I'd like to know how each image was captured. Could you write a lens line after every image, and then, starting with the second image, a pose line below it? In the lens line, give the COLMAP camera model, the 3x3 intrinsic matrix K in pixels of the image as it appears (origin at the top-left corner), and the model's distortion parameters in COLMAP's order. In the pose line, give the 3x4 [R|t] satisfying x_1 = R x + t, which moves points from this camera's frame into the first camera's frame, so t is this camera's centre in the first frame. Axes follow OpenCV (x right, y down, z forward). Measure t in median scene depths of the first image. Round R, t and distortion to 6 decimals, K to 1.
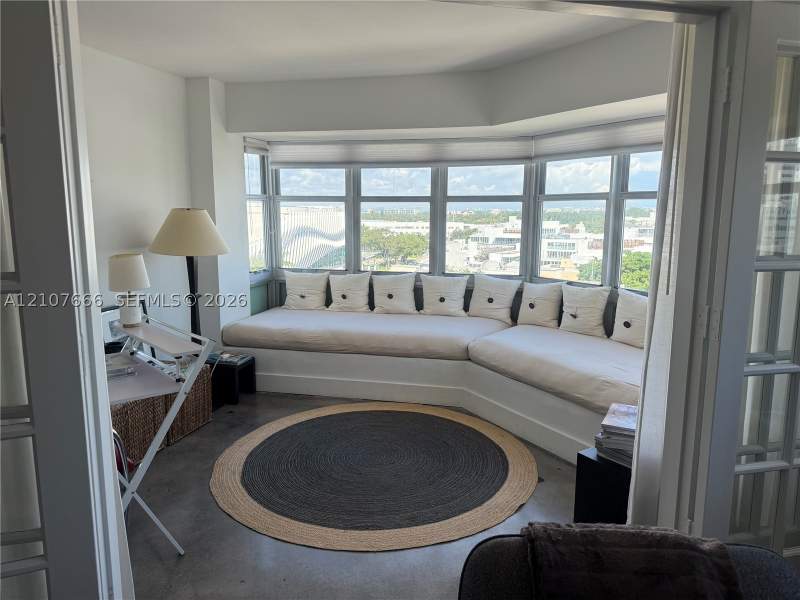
lens RADIAL K [[563.1, 0, 400.0], [0, 563.1, 300.0], [0, 0, 1]] dist [0.105600, -0.132964]
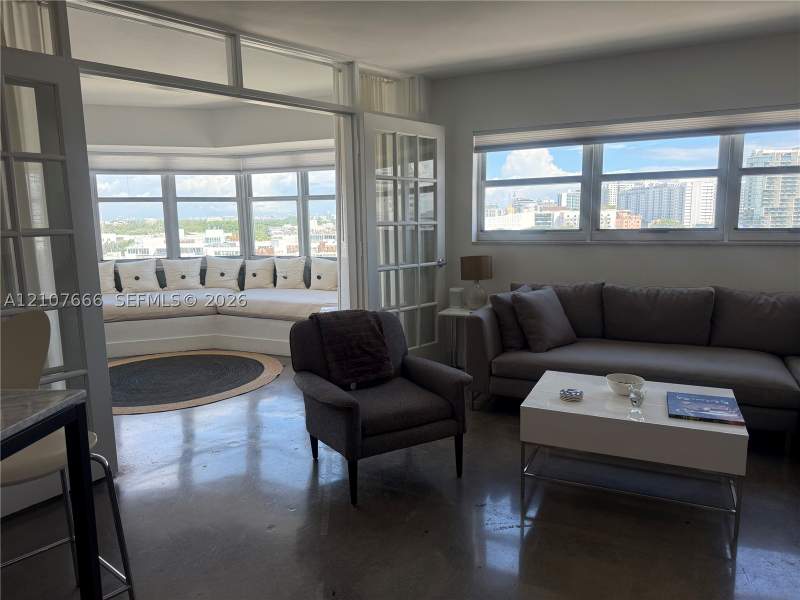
lens RADIAL K [[563.1, 0, 400.0], [0, 563.1, 300.0], [0, 0, 1]] dist [0.105600, -0.132964]
pose [[0.840342, -0.097932, 0.533136, -0.214051], [0.105992, 0.994245, 0.015568, 0.085368], [-0.531593, 0.043426, 0.845886, -0.375461]]
